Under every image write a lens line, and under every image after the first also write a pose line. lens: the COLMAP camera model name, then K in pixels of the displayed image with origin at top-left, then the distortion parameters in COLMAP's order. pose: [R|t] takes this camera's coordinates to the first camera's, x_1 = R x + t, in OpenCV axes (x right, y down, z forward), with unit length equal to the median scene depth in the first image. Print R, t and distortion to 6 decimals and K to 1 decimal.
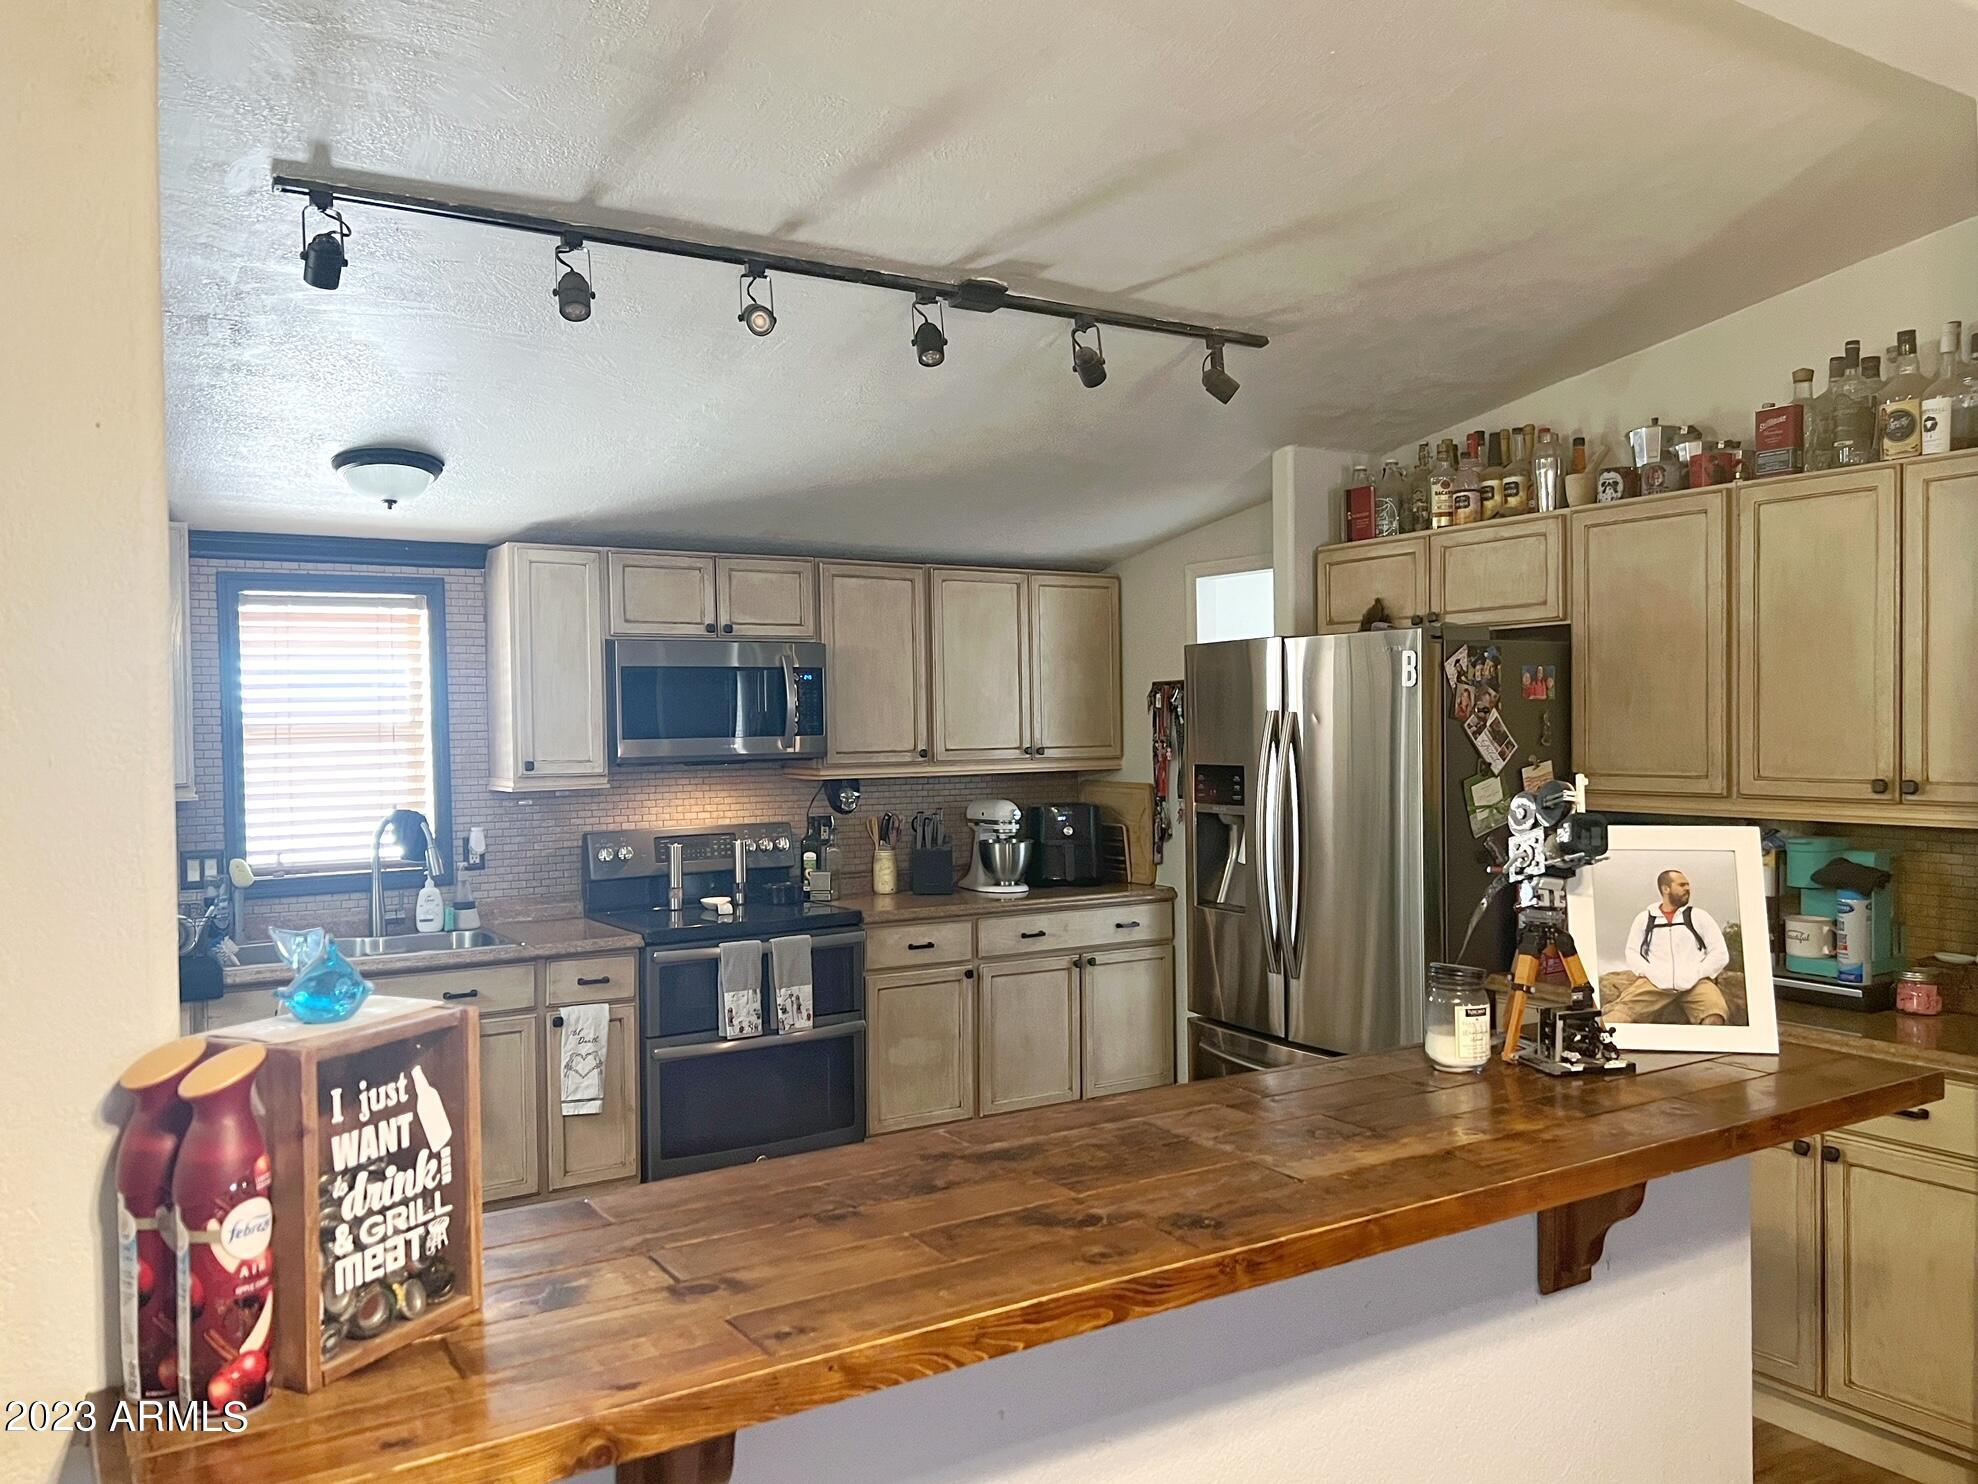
lens RADIAL K [[1502.3, 0, 1012.6], [0, 1502.3, 750.4], [0, 0, 1]] dist [0.096233, -0.187359]
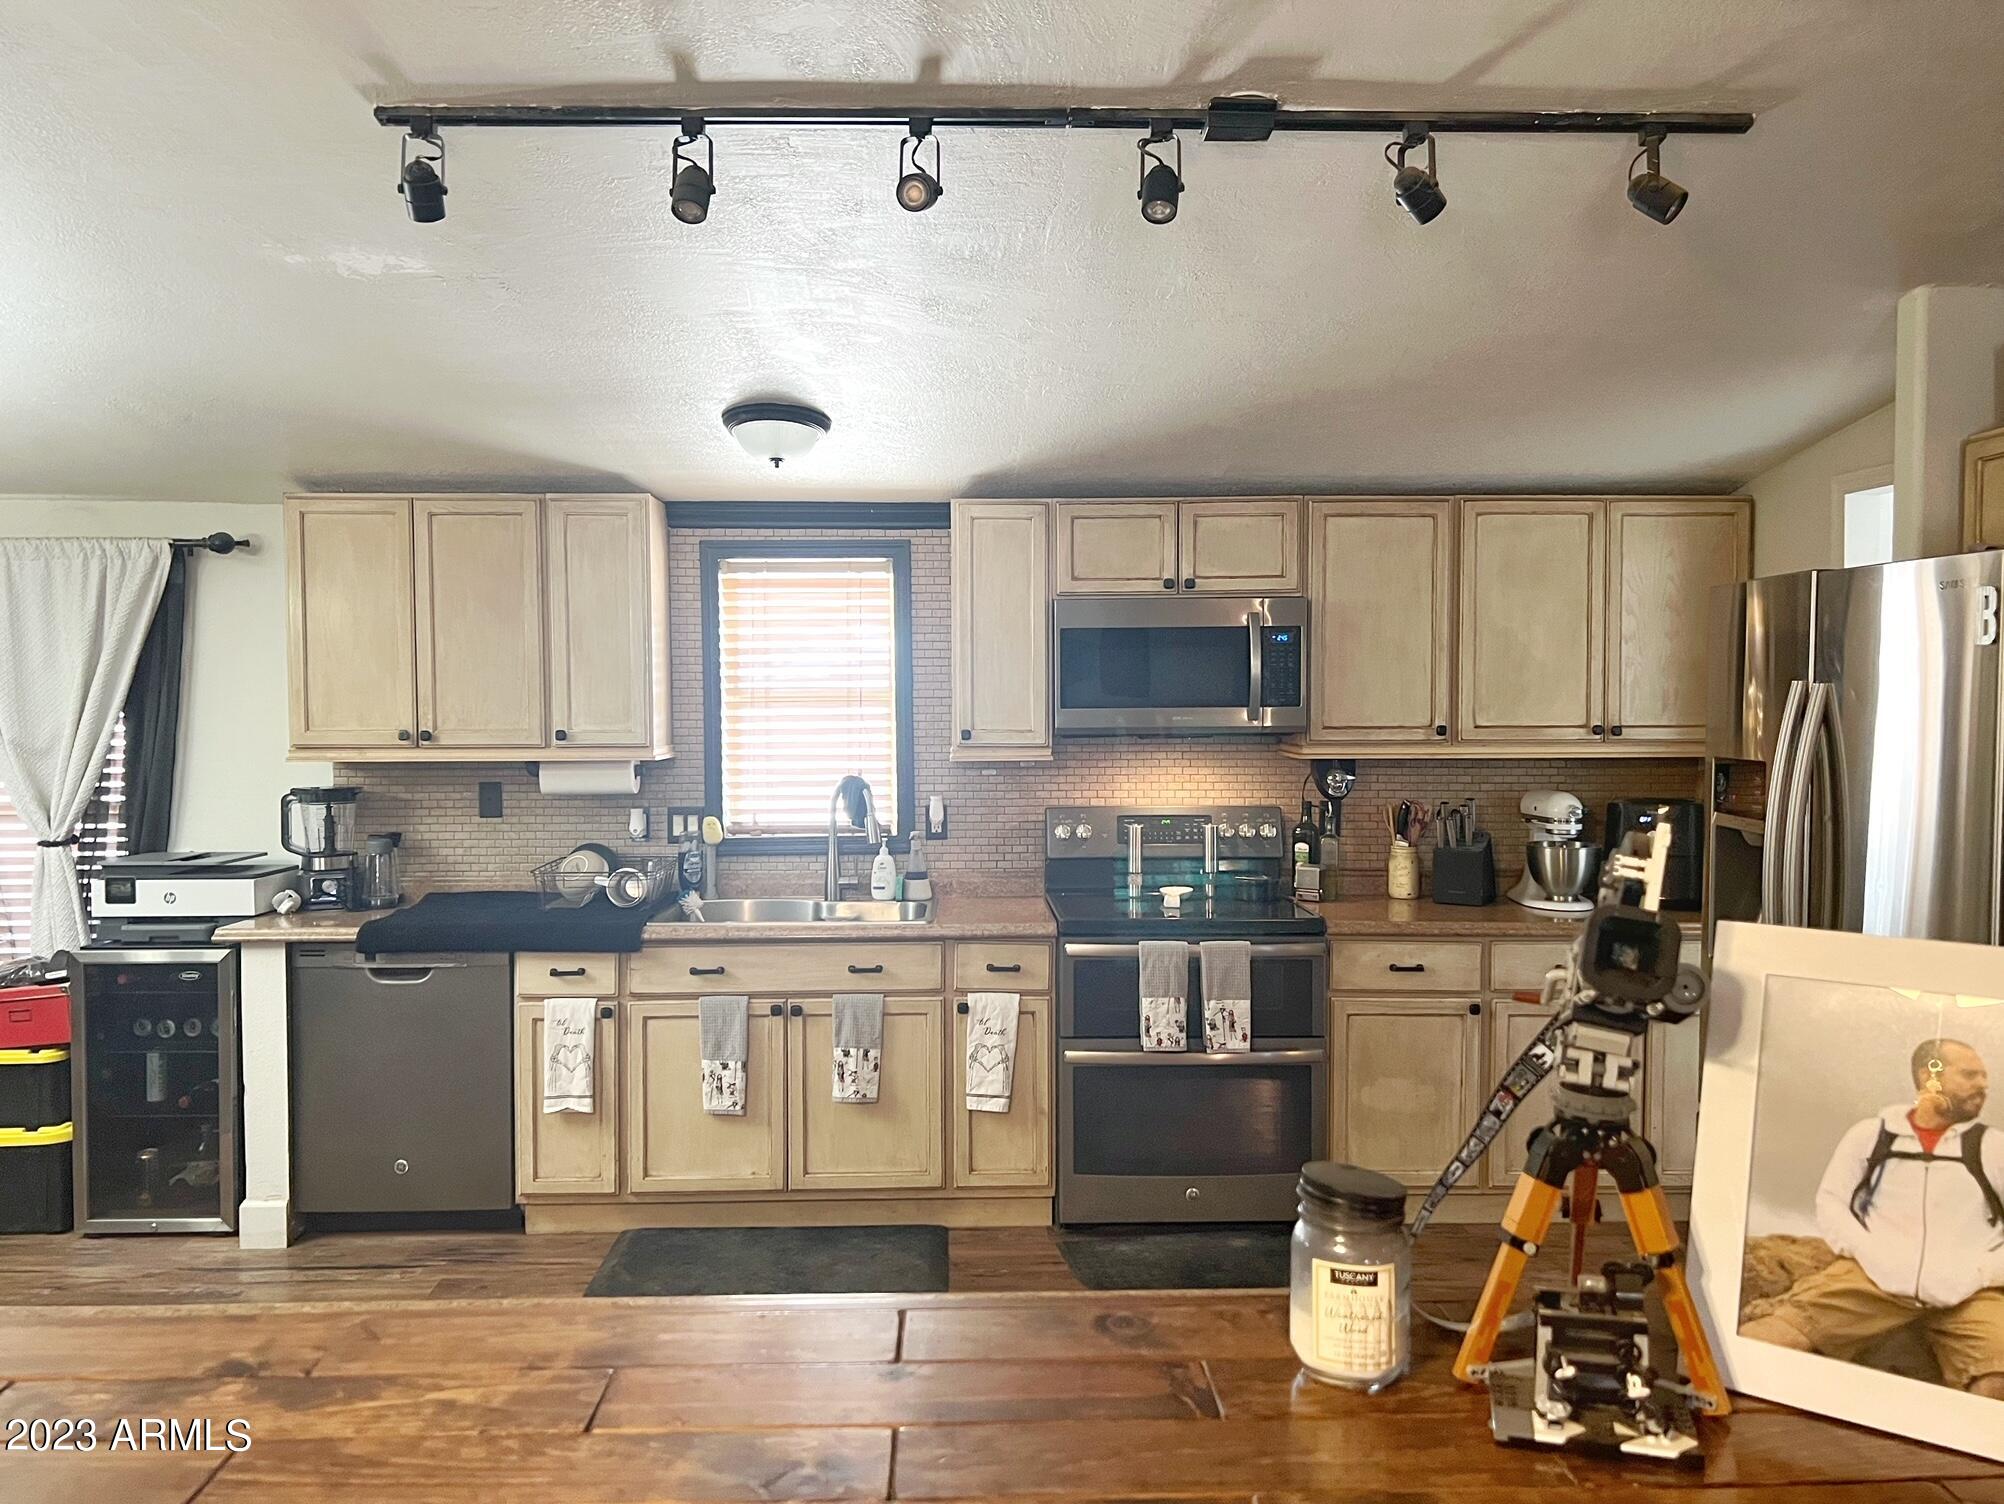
lens RADIAL K [[1514.3, 0, 1002.0], [0, 1514.3, 752.0], [0, 0, 1]] dist [0.115794, -0.143225]
pose [[0.856791, 0.031995, -0.514670, 0.191435], [-0.019206, 0.999361, 0.030153, -0.007962], [0.515306, -0.015950, 0.856858, 0.200445]]
